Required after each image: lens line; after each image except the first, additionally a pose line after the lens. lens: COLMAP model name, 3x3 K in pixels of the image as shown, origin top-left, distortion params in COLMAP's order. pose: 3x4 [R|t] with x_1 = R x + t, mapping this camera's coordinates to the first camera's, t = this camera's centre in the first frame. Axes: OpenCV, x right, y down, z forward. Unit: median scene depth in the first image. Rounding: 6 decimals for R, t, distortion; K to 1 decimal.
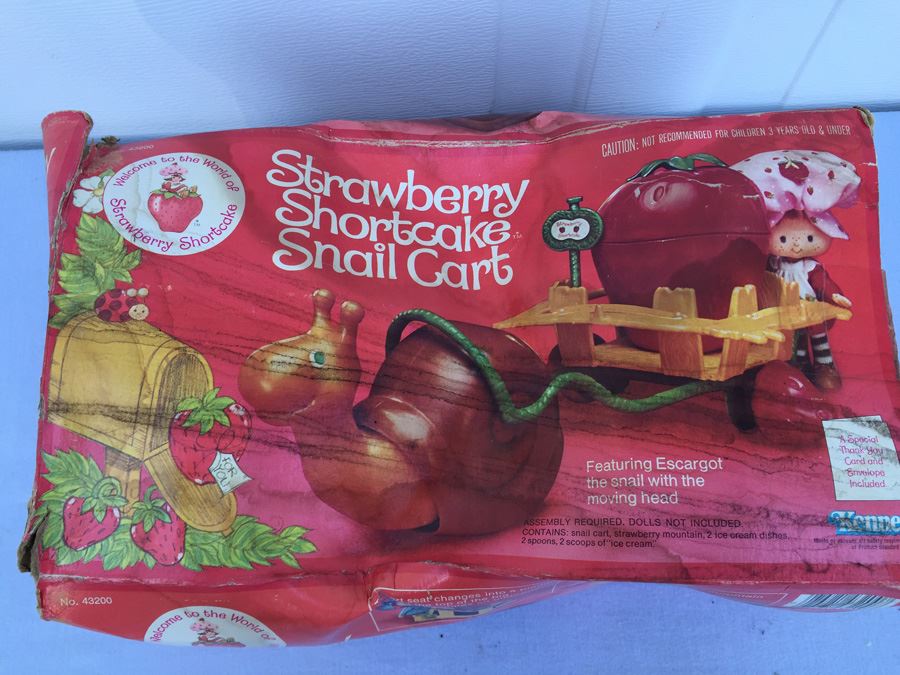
lens RADIAL K [[803.9, 0, 450.0], [0, 803.9, 337.5], [0, 0, 1]] dist [0.098338, -0.169613]
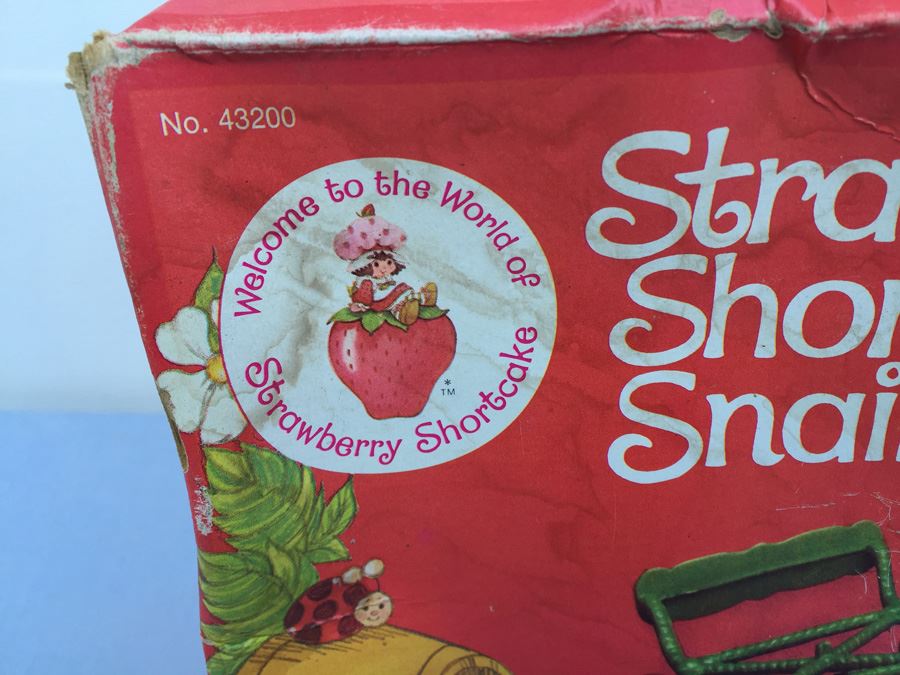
lens RADIAL K [[776.0, 0, 450.0], [0, 776.0, 337.5], [0, 0, 1]] dist [0.138119, -0.000067]
pose [[0.937979, -0.224535, -0.264158, -0.200233], [0.137675, 0.940522, -0.310588, -0.040227], [0.318184, 0.254957, 0.913102, 0.630729]]
